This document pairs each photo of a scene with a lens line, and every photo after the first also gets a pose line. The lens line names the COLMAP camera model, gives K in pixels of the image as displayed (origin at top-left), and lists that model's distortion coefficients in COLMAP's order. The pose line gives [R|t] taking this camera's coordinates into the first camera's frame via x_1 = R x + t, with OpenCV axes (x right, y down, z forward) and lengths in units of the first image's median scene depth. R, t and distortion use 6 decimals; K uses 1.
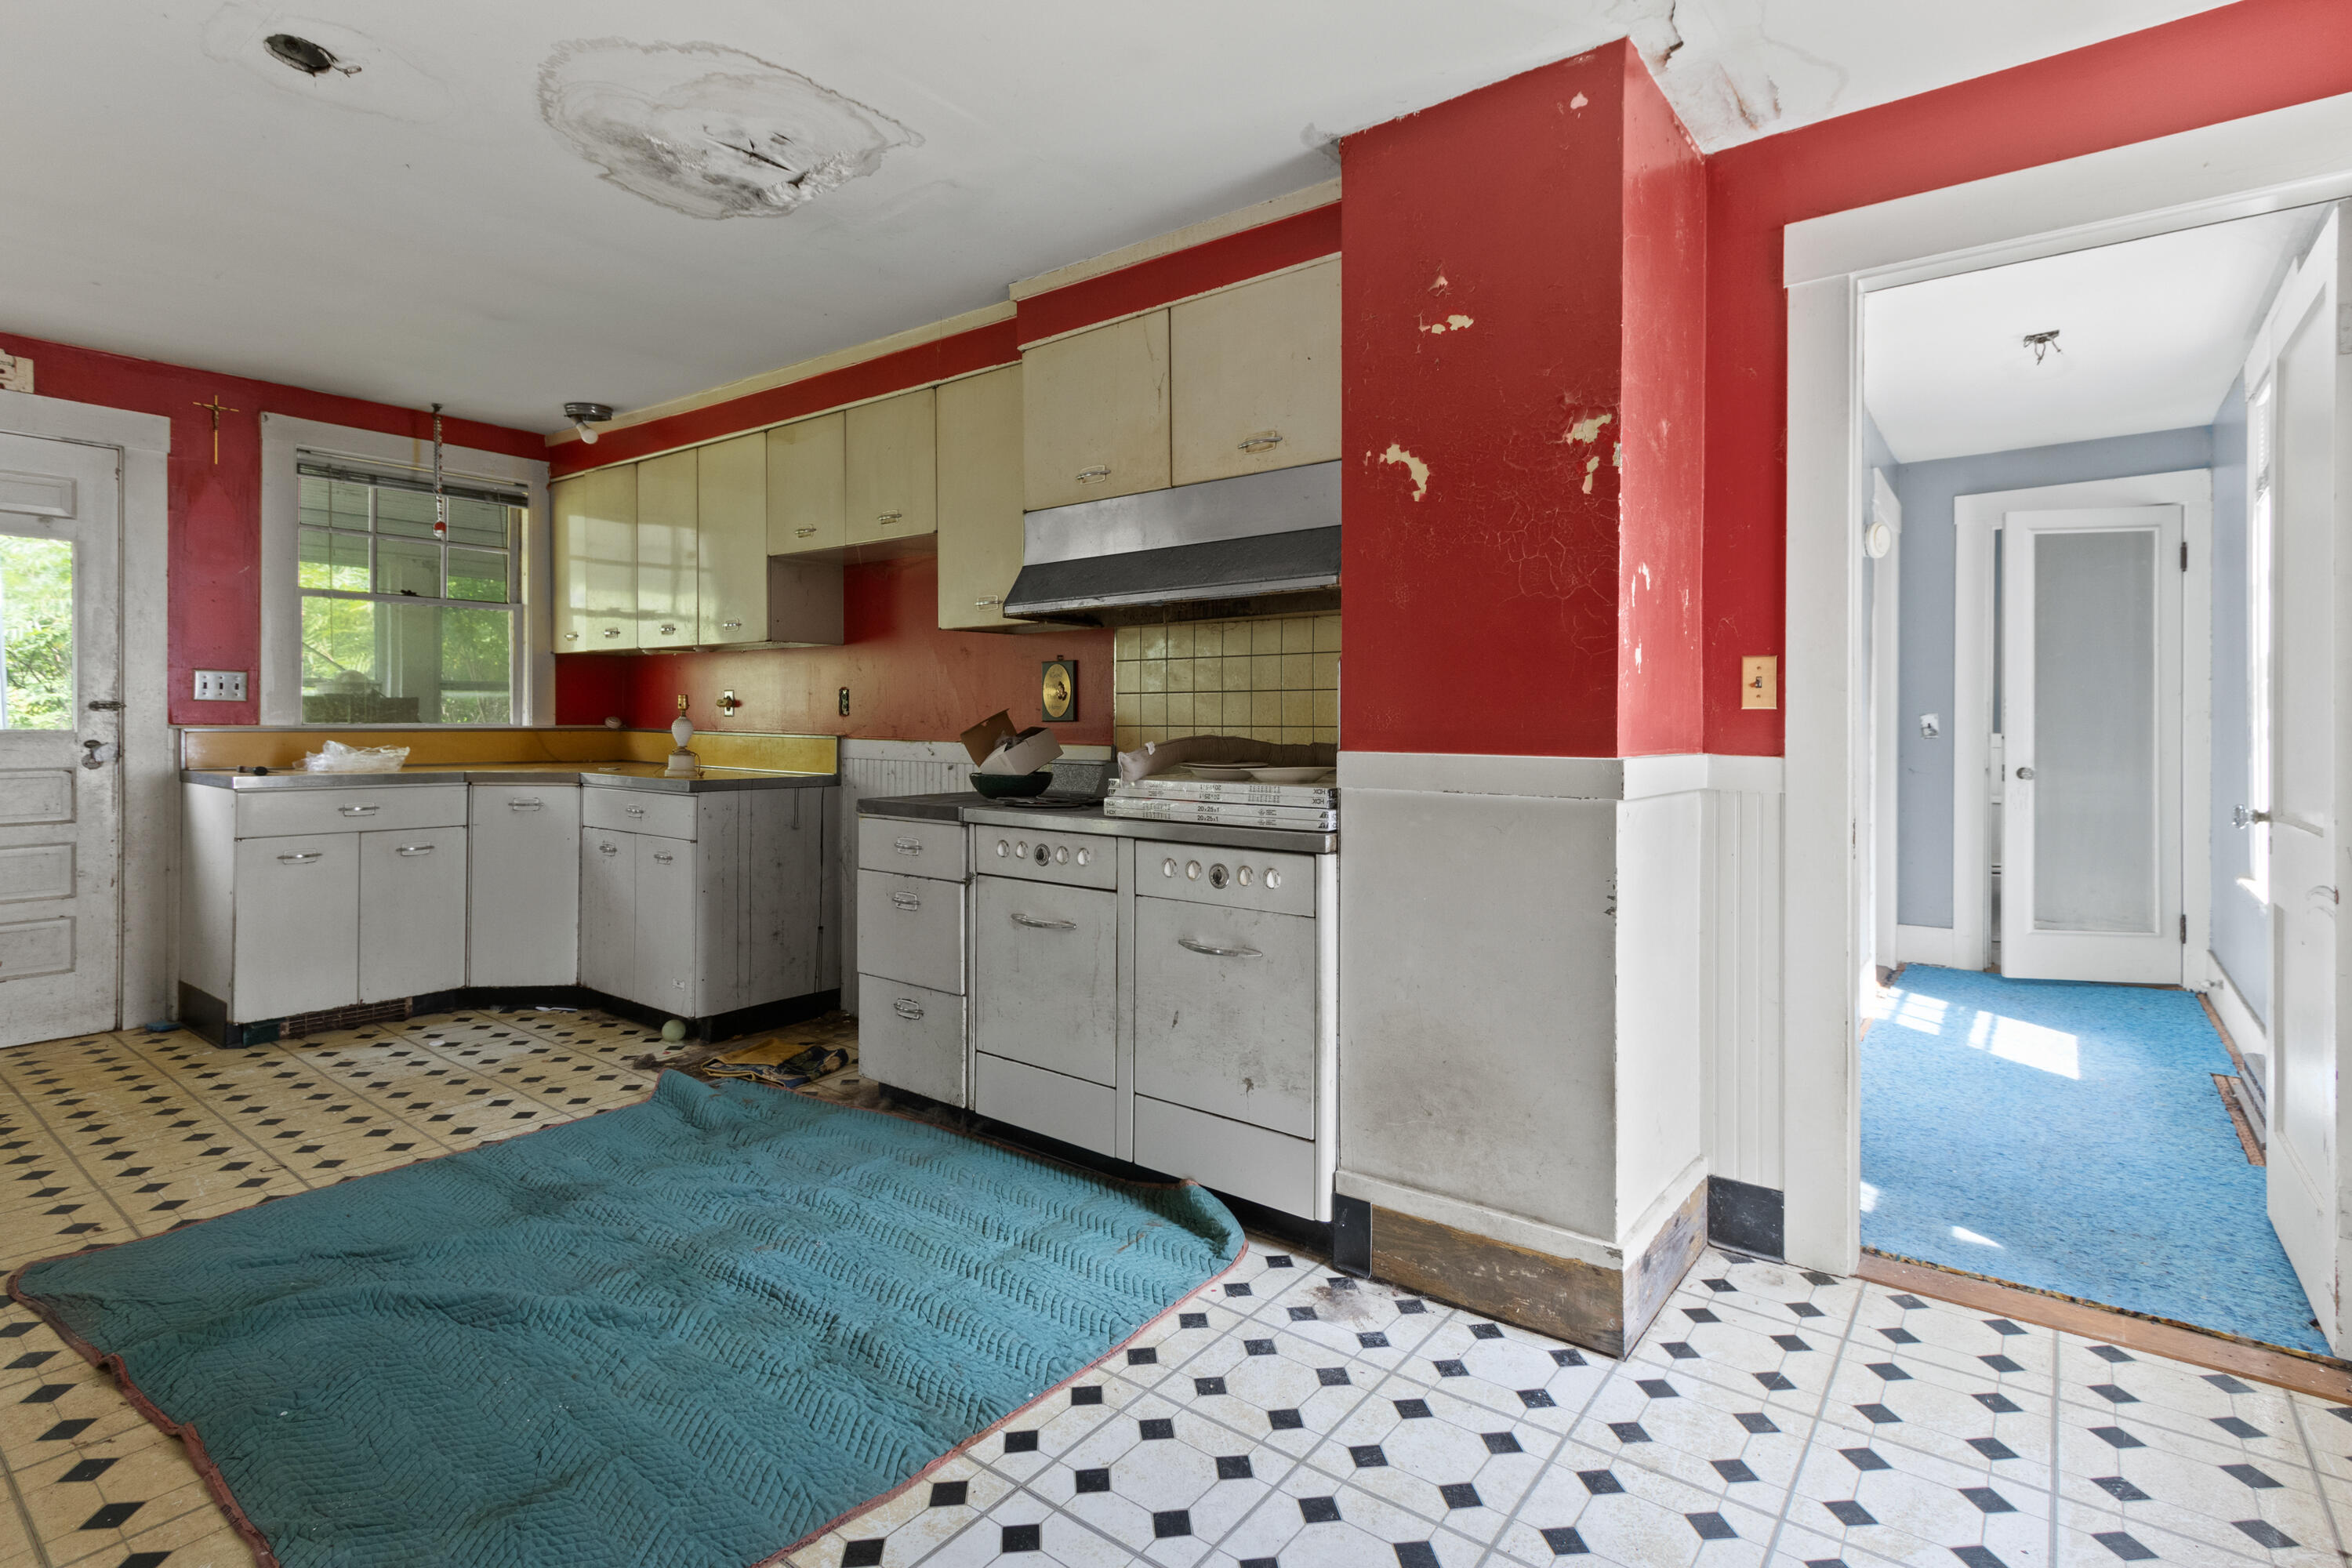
lens RADIAL K [[1145.7, 0, 1167.6], [0, 1145.7, 727.7], [0, 0, 1]] dist [0.005663, -0.000244]
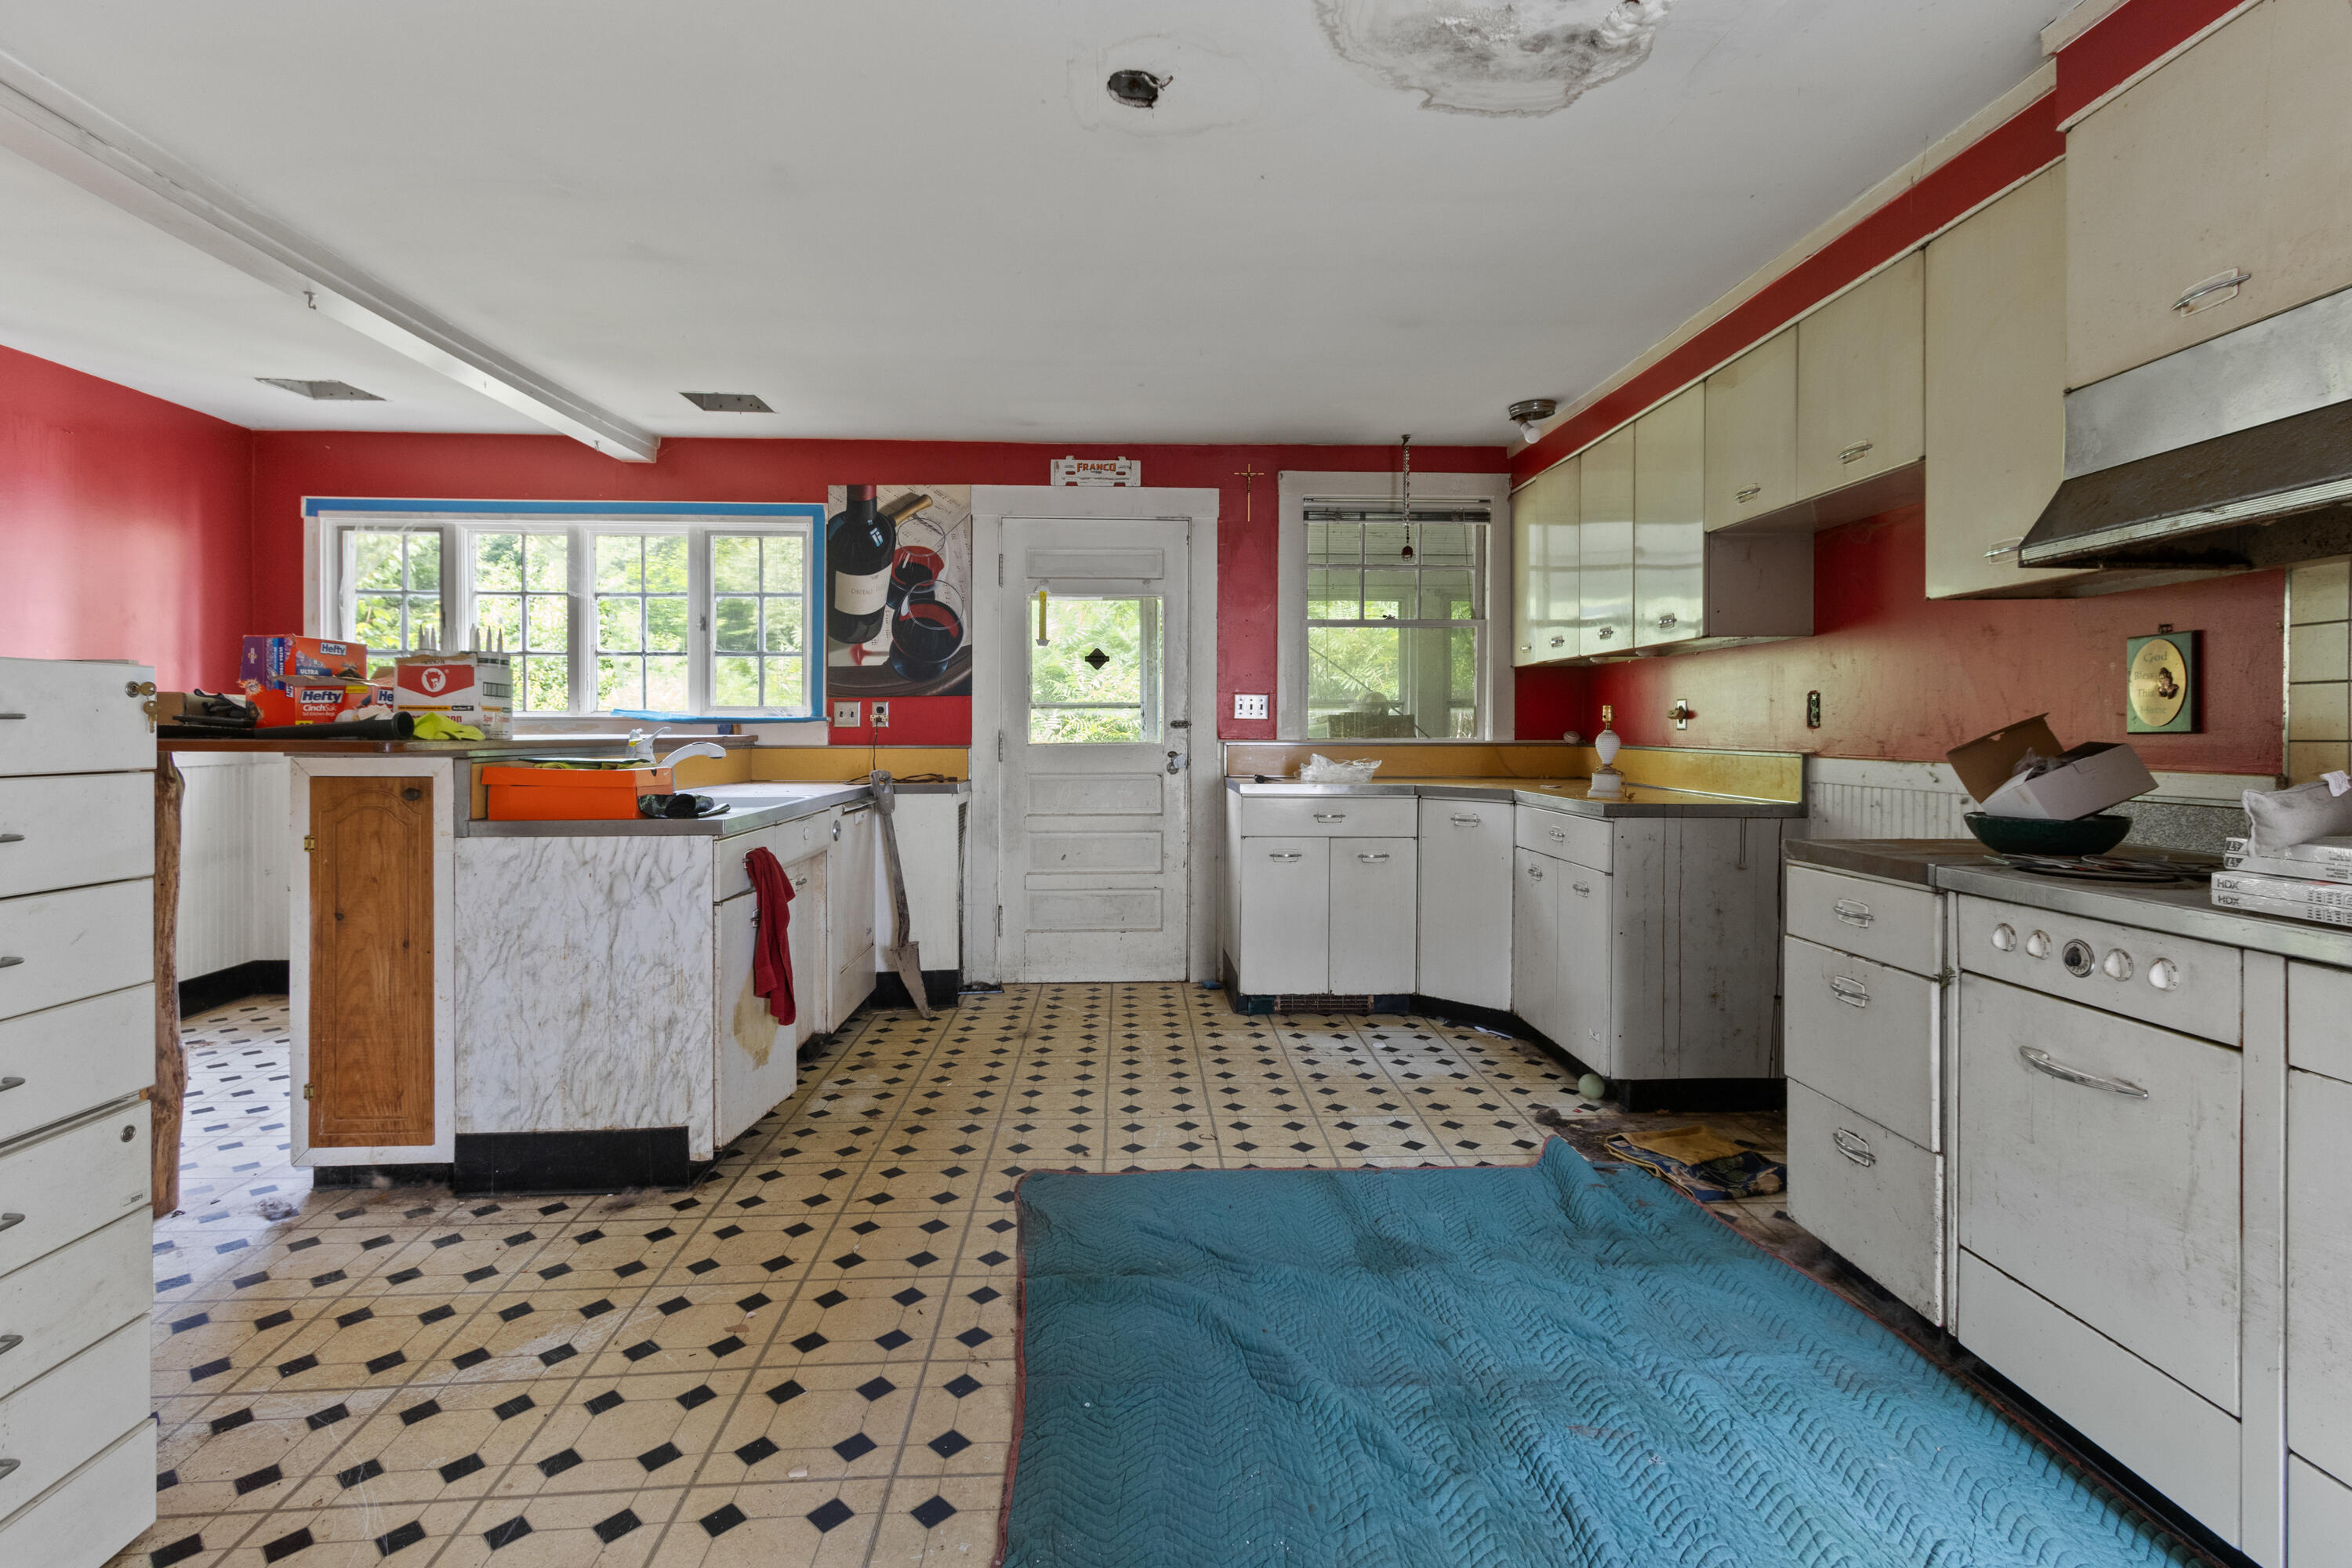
lens RADIAL K [[1136.6, 0, 1175.1], [0, 1136.6, 747.1], [0, 0, 1]] dist [0.014678, -0.001139]
pose [[0.646819, 0.005285, -0.762625, 0.029648], [-0.003222, 0.999986, 0.004197, 0.000813], [0.762637, -0.000258, 0.646827, 0.195389]]
